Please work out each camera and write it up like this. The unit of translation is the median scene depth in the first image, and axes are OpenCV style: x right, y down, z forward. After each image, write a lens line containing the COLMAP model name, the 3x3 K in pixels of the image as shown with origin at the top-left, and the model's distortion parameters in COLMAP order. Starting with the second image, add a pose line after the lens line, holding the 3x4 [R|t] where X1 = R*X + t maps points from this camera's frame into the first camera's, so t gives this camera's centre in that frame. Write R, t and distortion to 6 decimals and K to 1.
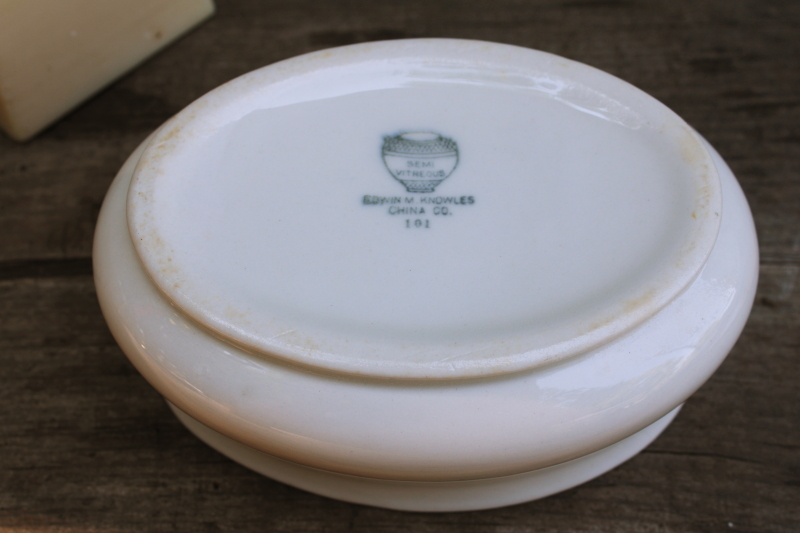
lens RADIAL K [[1257.4, 0, 400.0], [0, 1257.4, 266.5], [0, 0, 1]] dist [-0.035068, -0.065303]
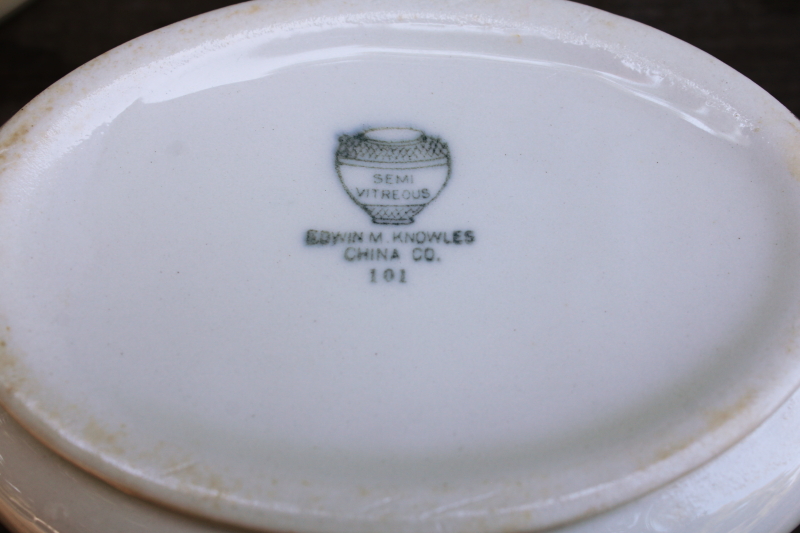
lens RADIAL K [[1257.4, 0, 400.0], [0, 1257.4, 266.5], [0, 0, 1]] dist [-0.035068, -0.065303]
pose [[0.999992, -0.003851, 0.000897, 0.019261], [0.003759, 0.996299, 0.085877, -0.093457], [-0.001225, -0.085873, 0.996305, 0.338370]]
